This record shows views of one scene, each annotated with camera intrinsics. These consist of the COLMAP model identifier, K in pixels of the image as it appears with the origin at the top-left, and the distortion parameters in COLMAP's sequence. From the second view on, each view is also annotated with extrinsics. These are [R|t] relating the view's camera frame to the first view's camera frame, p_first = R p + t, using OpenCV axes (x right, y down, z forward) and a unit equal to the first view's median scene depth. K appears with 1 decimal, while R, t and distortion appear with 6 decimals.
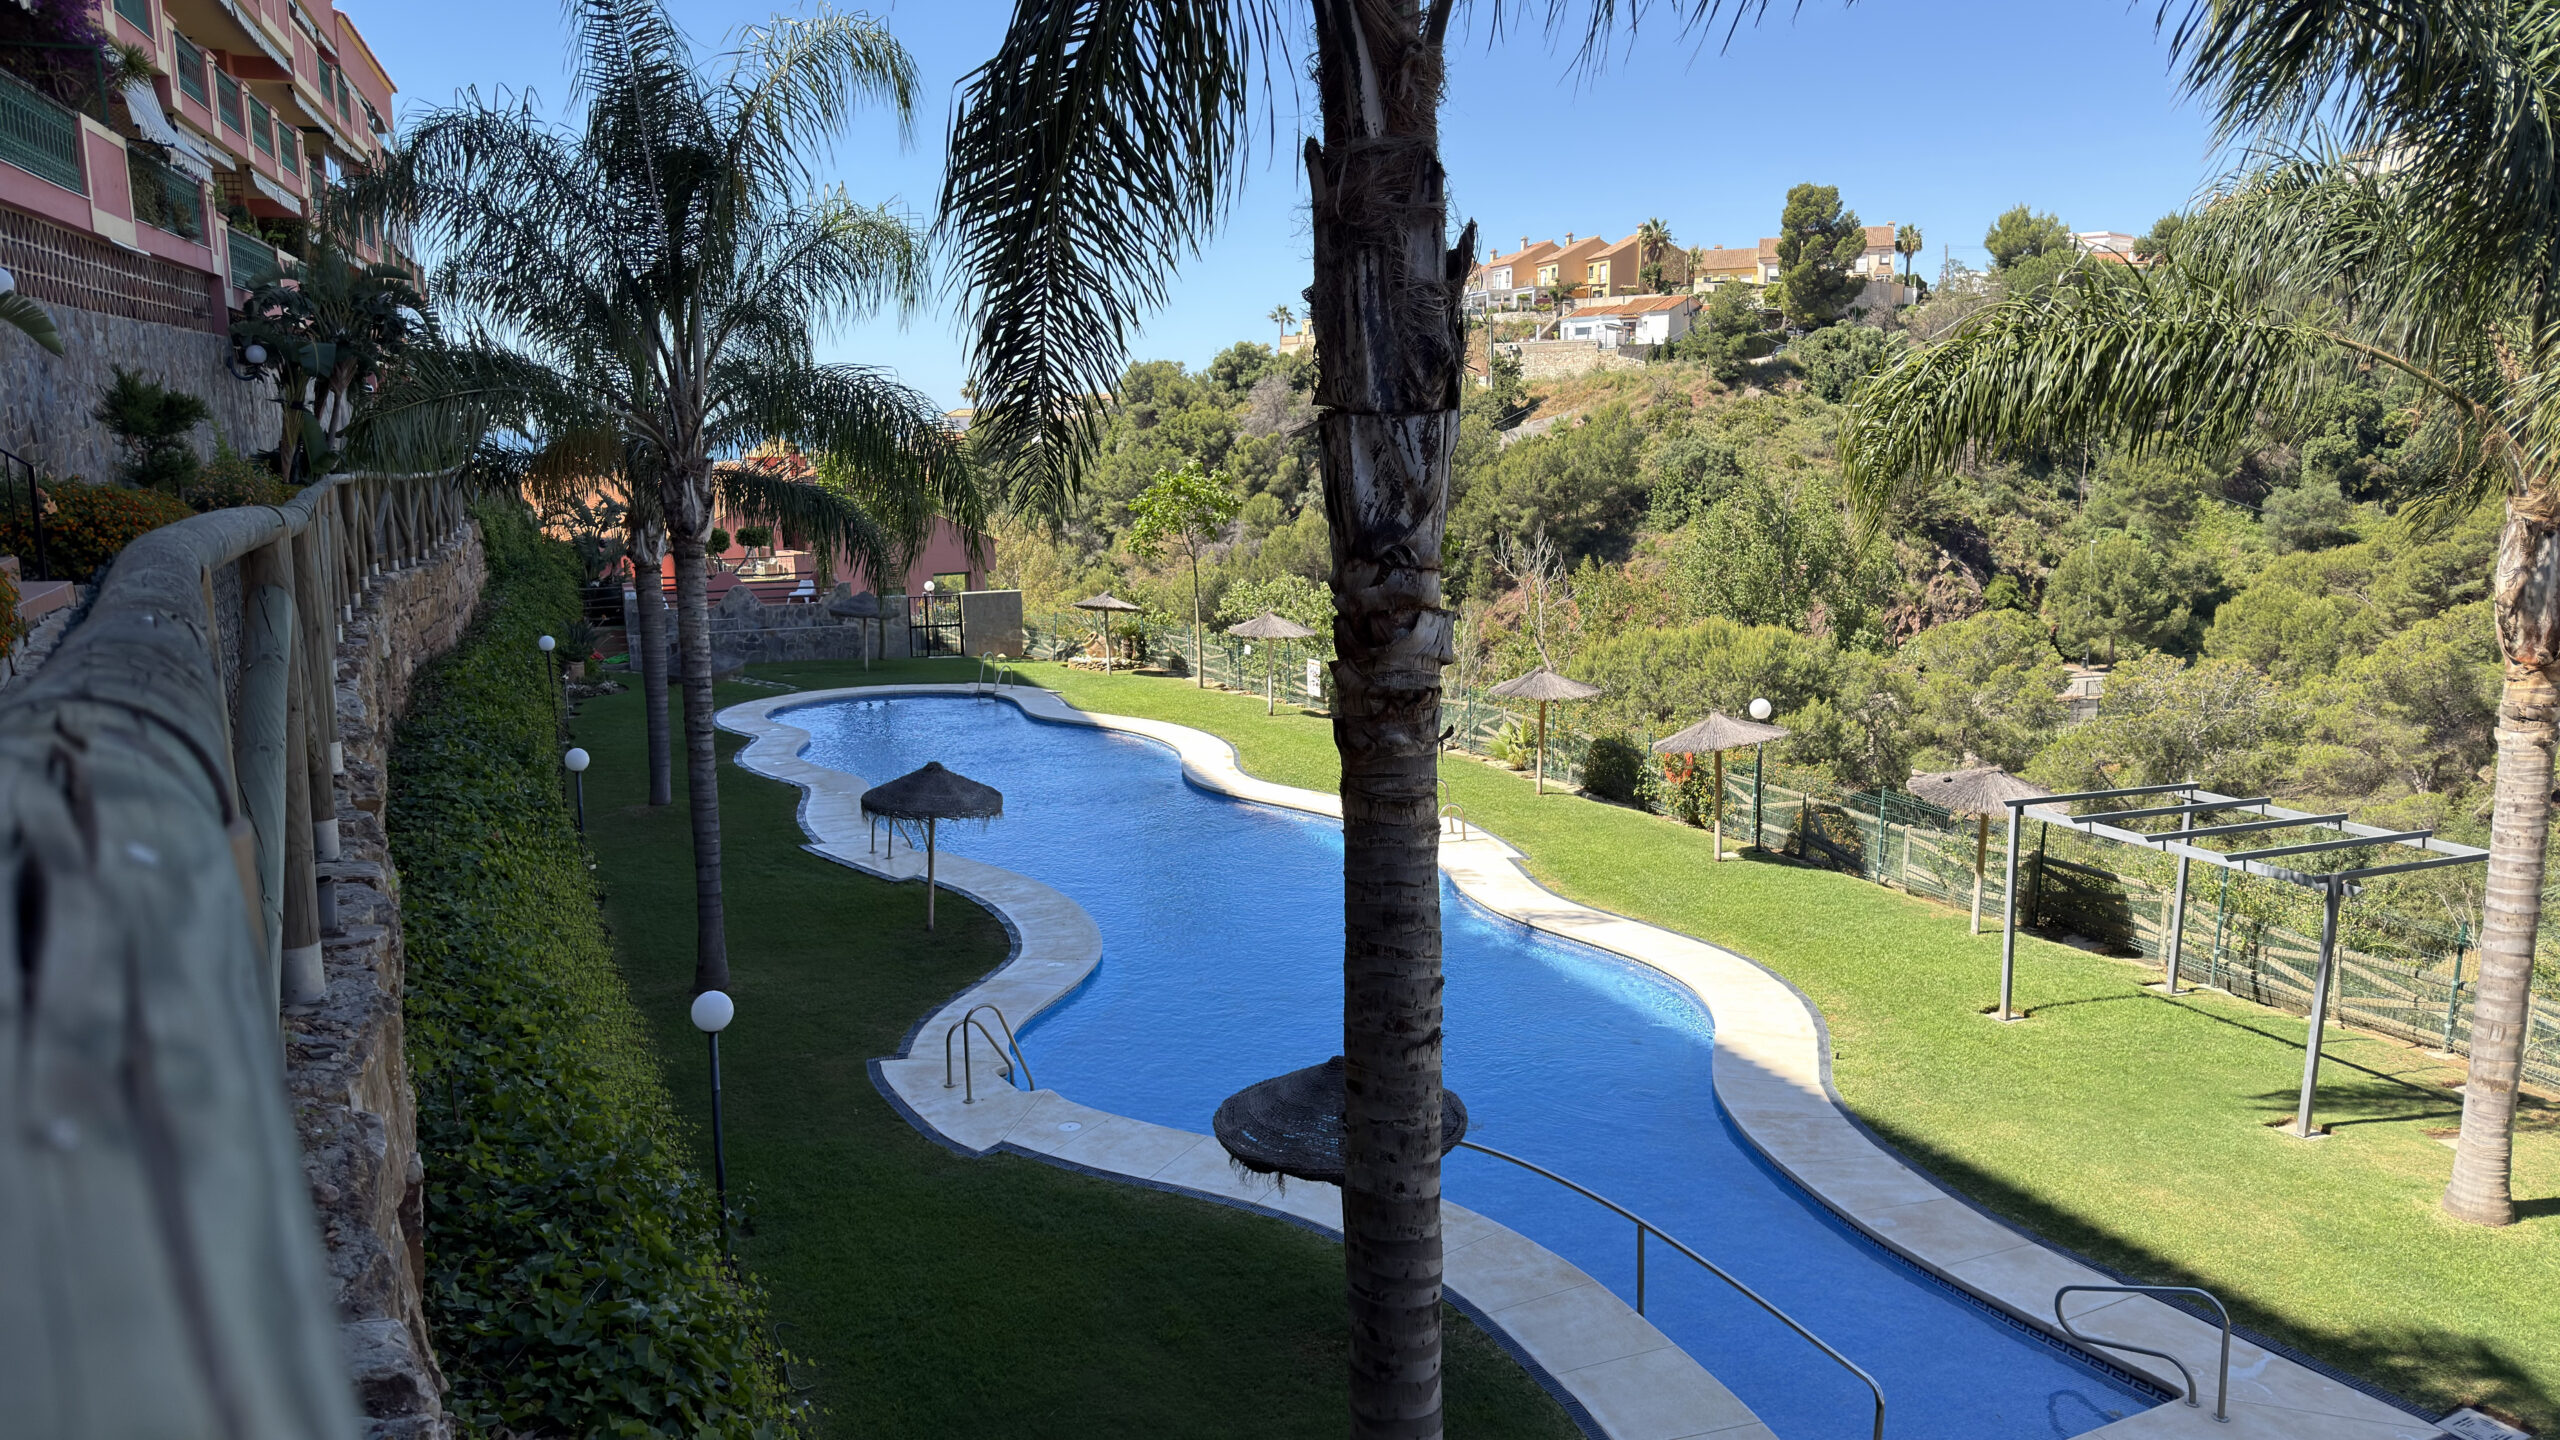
lens RADIAL K [[1654.5, 0, 1273.3], [0, 1654.5, 790.7], [0, 0, 1]] dist [0.044241, -0.071797]
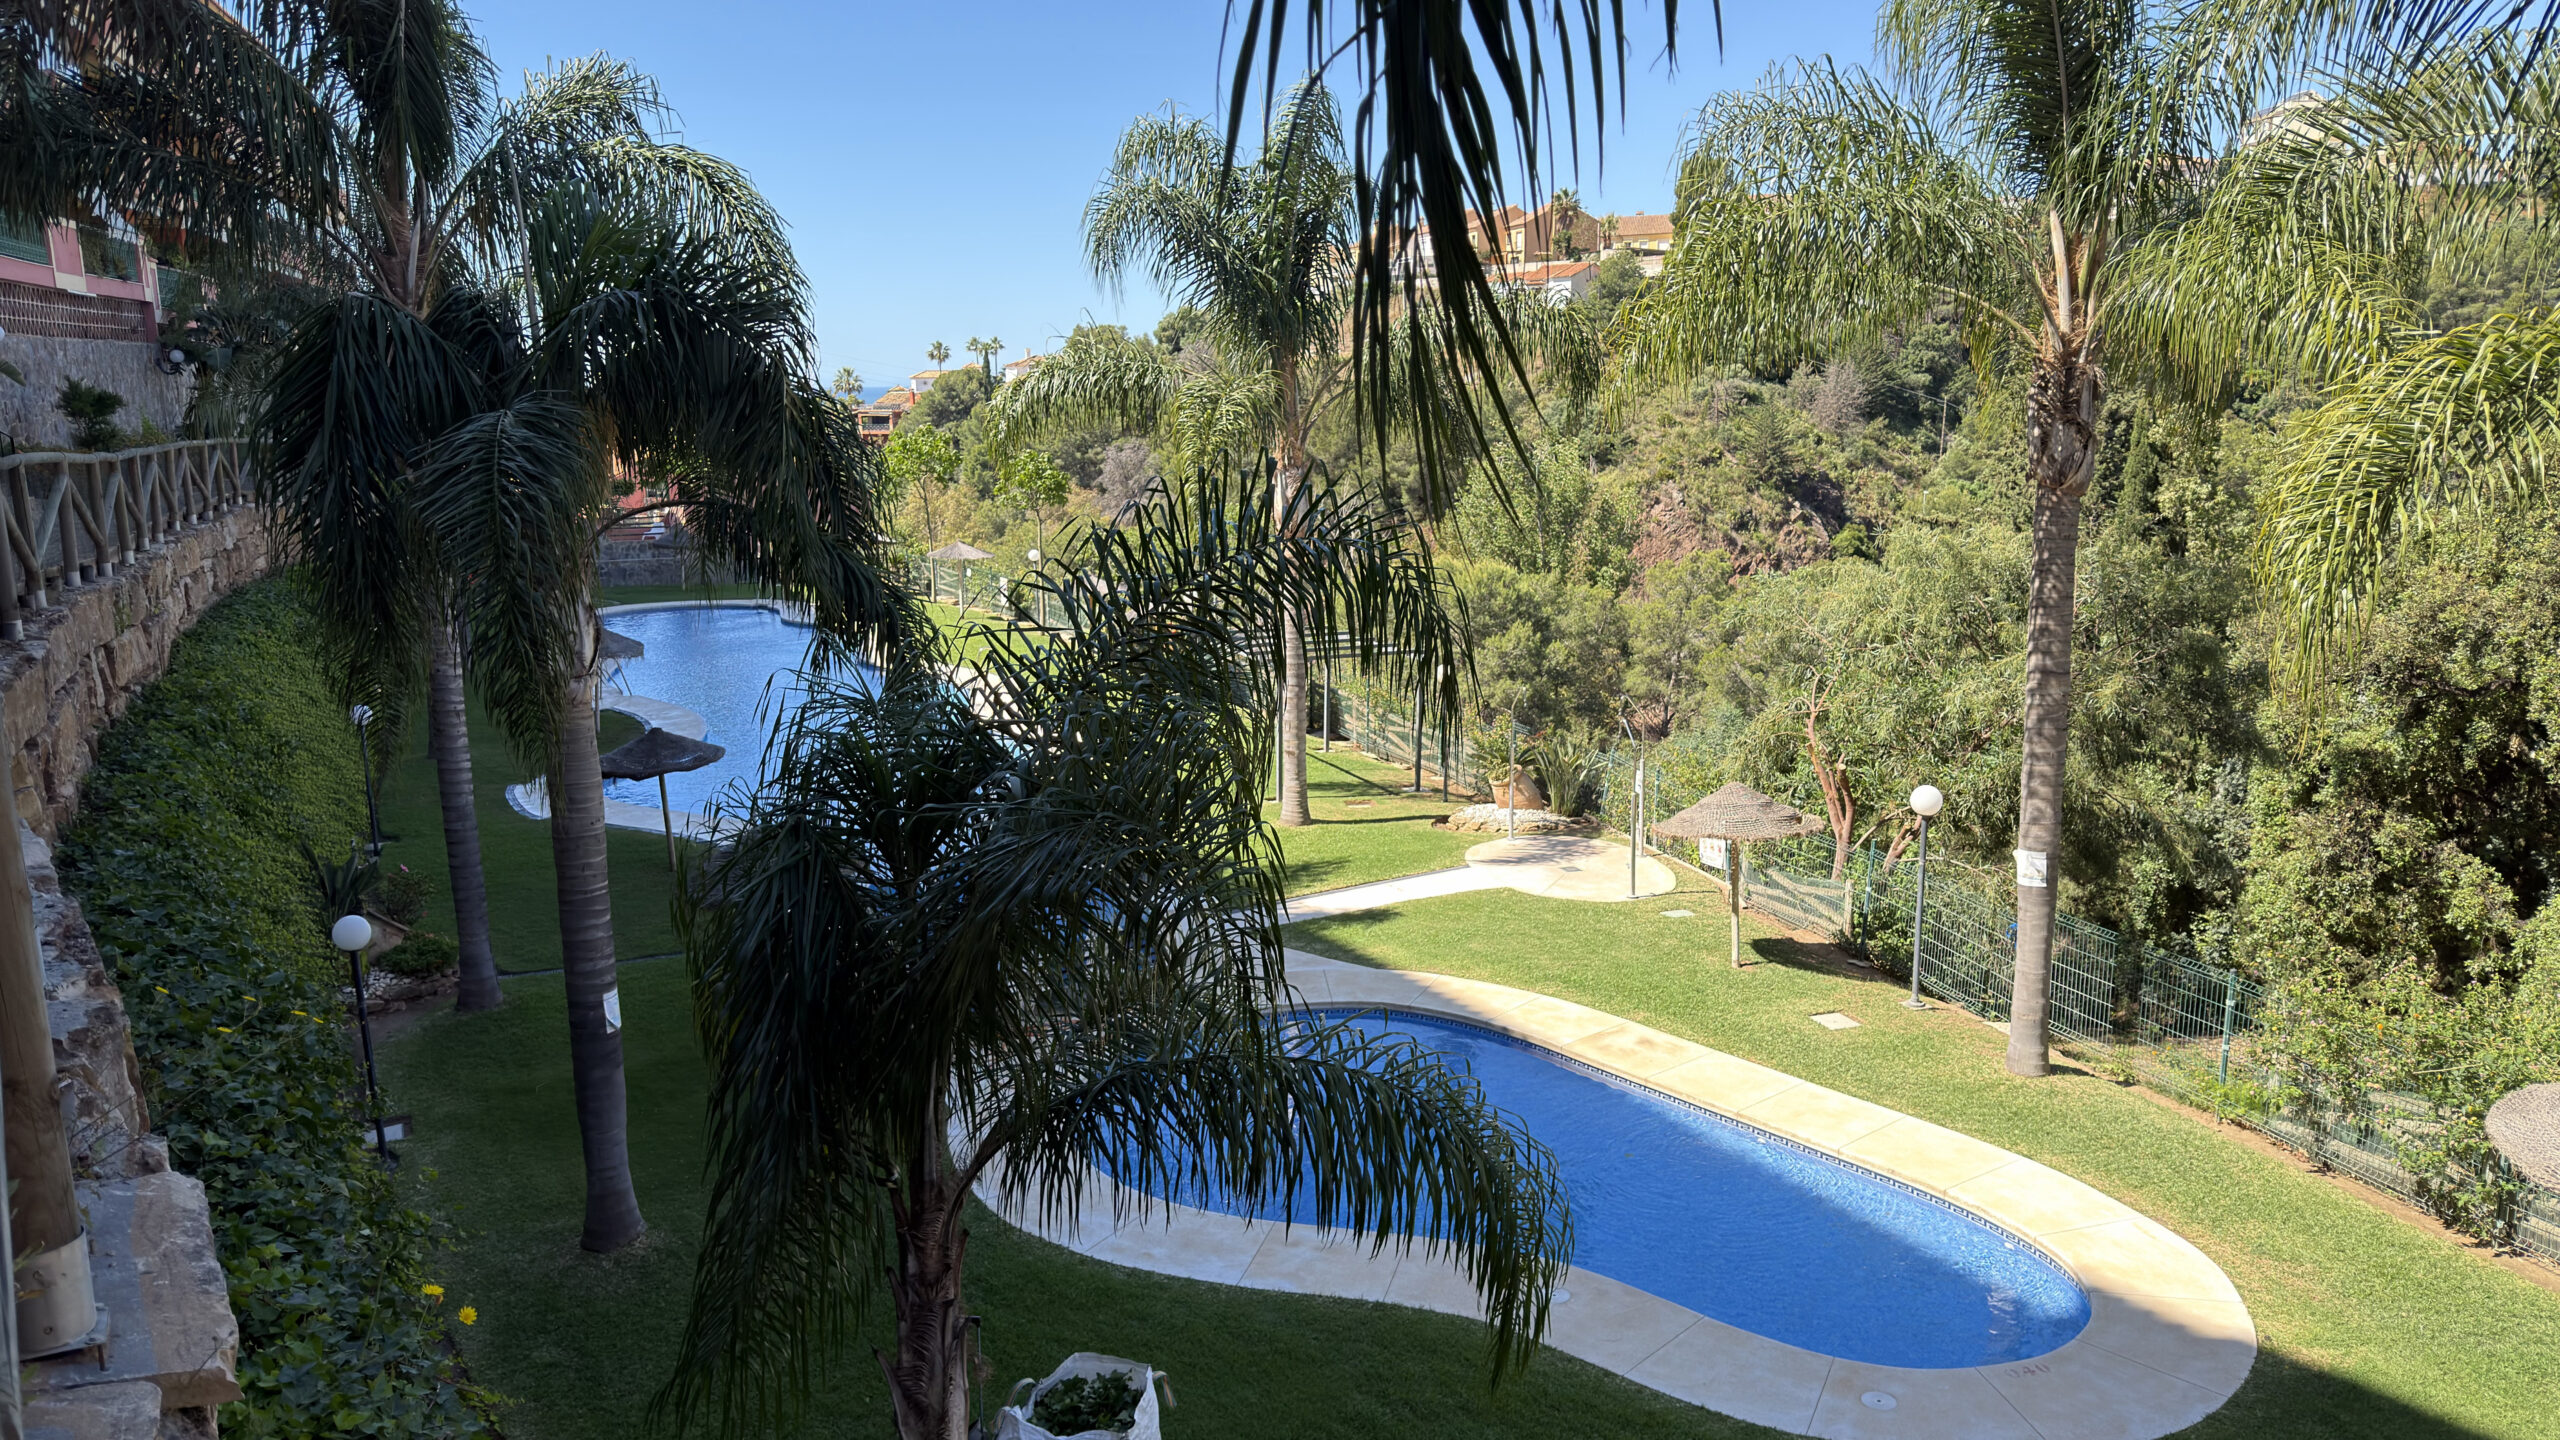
lens RADIAL K [[1654.5, 0, 1273.3], [0, 1654.5, 790.7], [0, 0, 1]] dist [0.044241, -0.071797]
pose [[0.999968, -0.003334, -0.007270, 0.062171], [0.003506, 0.999712, 0.023736, 0.014806], [0.007189, -0.023761, 0.999692, -0.078733]]
